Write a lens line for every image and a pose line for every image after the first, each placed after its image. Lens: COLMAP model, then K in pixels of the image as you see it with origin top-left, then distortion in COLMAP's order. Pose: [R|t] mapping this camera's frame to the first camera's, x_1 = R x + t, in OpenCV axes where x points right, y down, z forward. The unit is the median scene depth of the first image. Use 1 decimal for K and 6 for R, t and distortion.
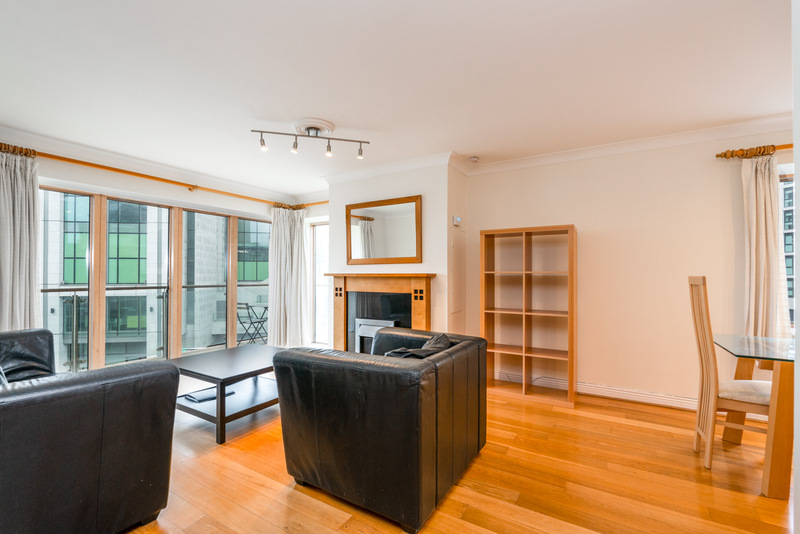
lens RADIAL K [[357.5, 0, 400.0], [0, 357.5, 267.0], [0, 0, 1]] dist [-0.002617, -0.000882]
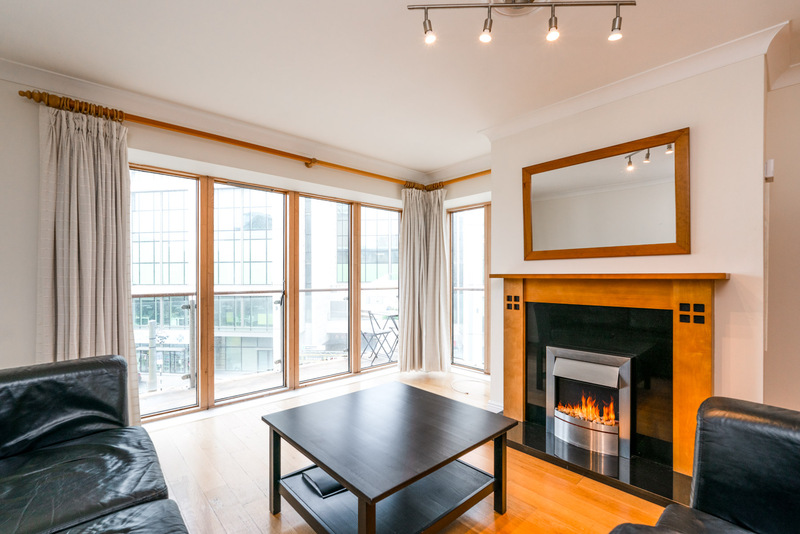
lens RADIAL K [[357.5, 0, 400.0], [0, 357.5, 267.0], [0, 0, 1]] dist [-0.002617, -0.000882]
pose [[0.961366, -0.009769, -0.275100, -0.191036], [0.008583, 0.999948, -0.005515, 0.007181], [0.275140, 0.002941, 0.961400, 0.325037]]
